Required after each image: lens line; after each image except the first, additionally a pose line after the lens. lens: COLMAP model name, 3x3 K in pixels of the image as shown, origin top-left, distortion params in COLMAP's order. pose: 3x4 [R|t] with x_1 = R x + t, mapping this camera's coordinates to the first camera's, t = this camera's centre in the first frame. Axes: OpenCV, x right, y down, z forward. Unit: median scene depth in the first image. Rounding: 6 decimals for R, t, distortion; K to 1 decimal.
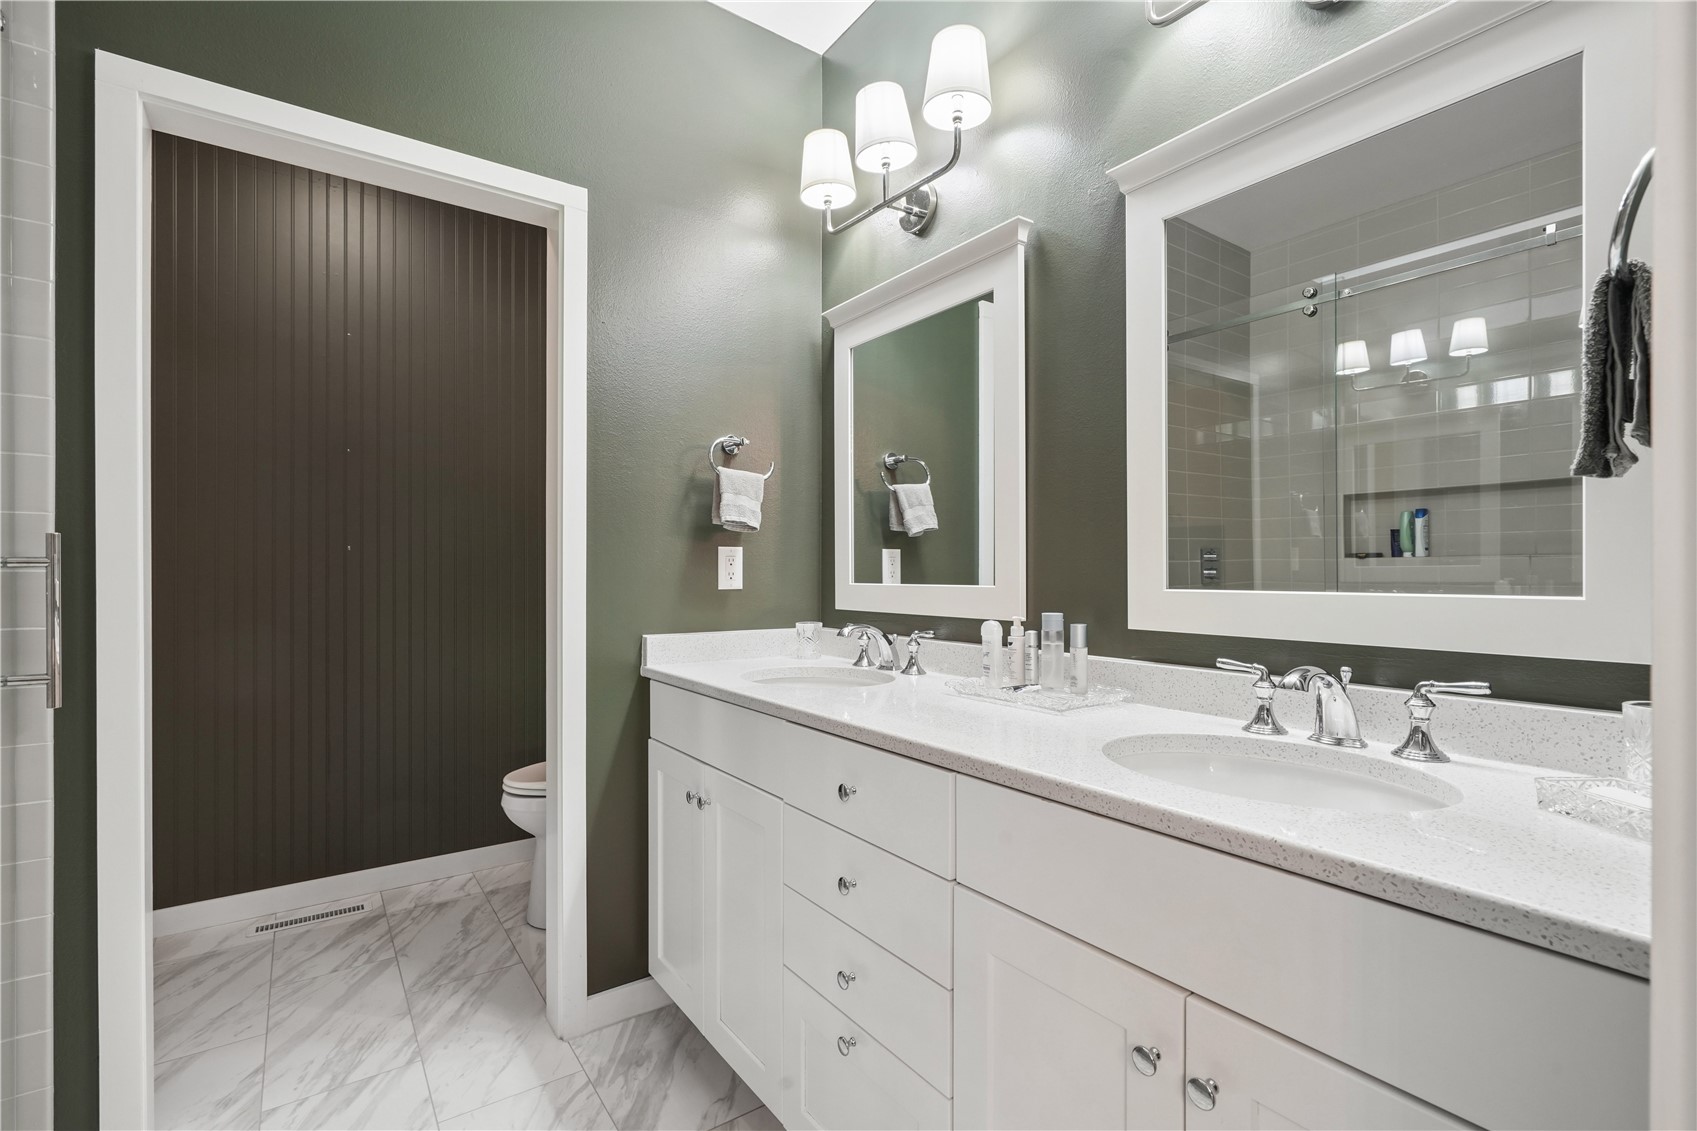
lens RADIAL K [[769.0, 0, 852.1], [0, 769.0, 572.3], [0, 0, 1]] dist [-0.000317, 0.001111]
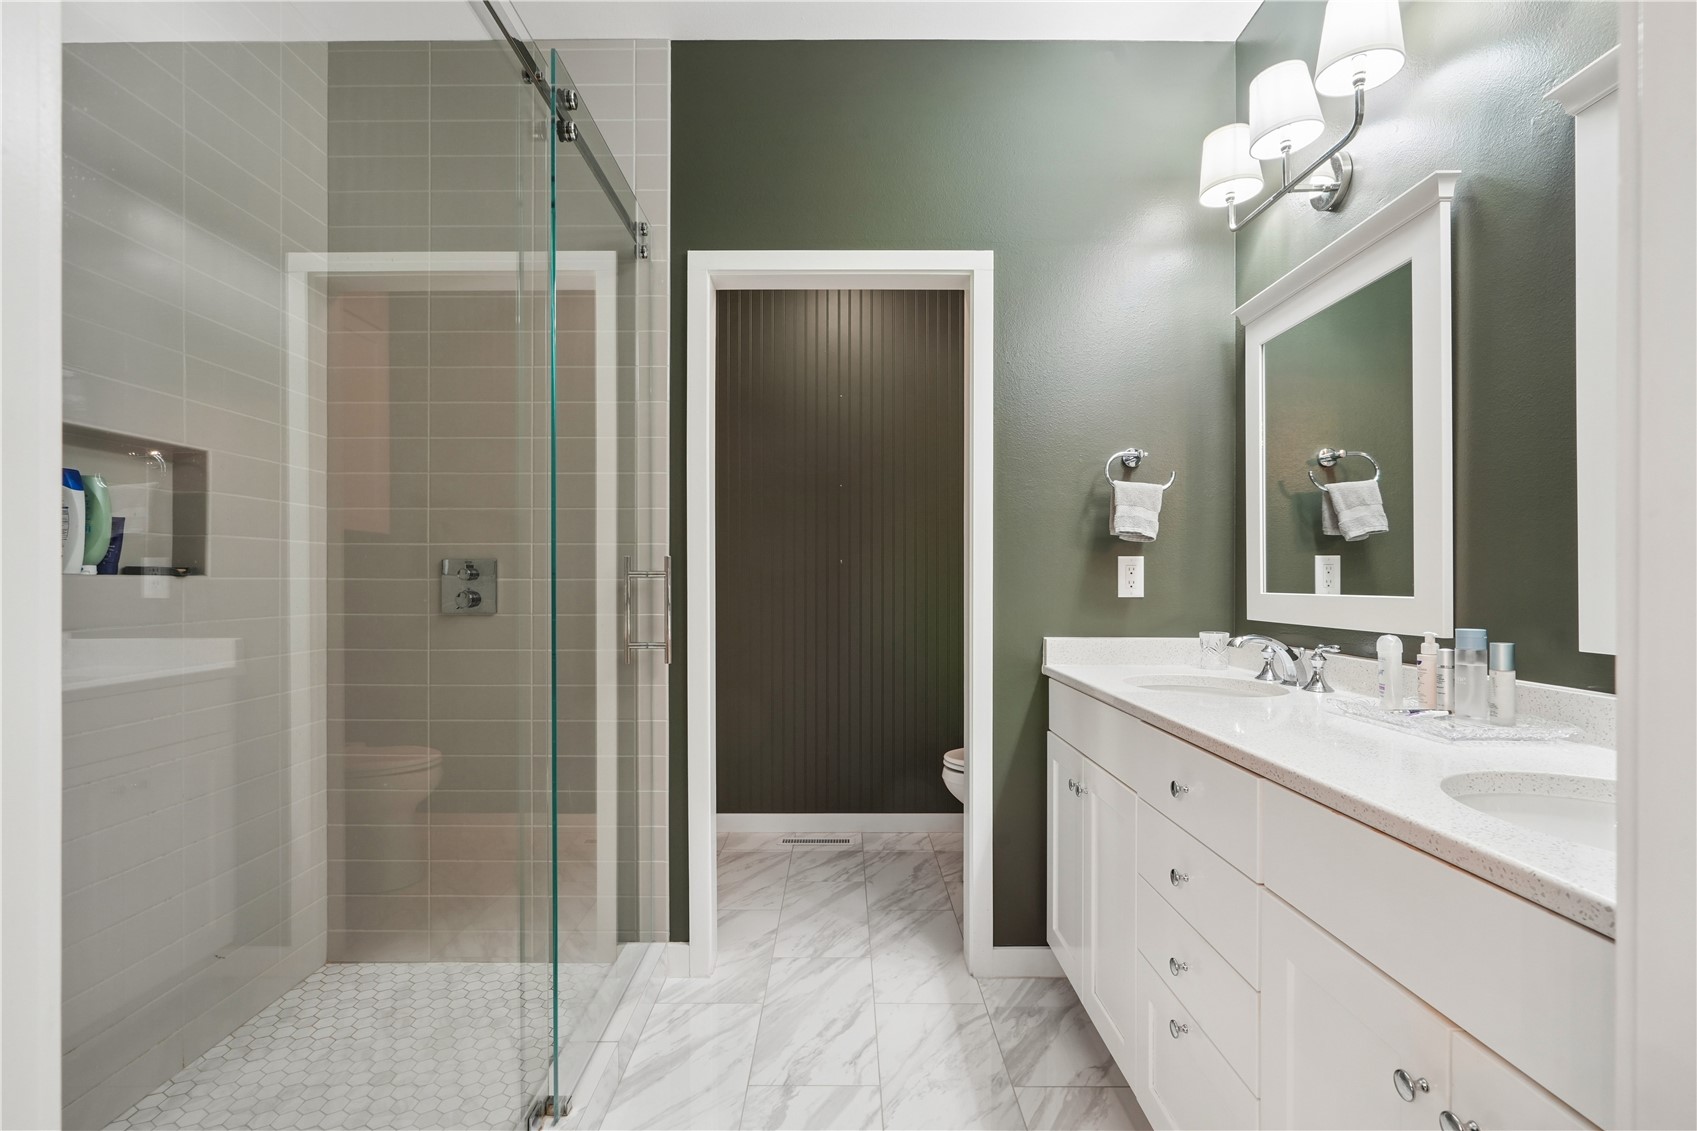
lens RADIAL K [[781.9, 0, 851.6], [0, 781.9, 582.2], [0, 0, 1]] dist [-0.000759, 0.000616]
pose [[0.817542, 0.001957, -0.575866, 0.154134], [-0.001066, 0.999998, 0.001885, 0.000097], [0.575868, -0.000928, 0.817542, -0.084417]]
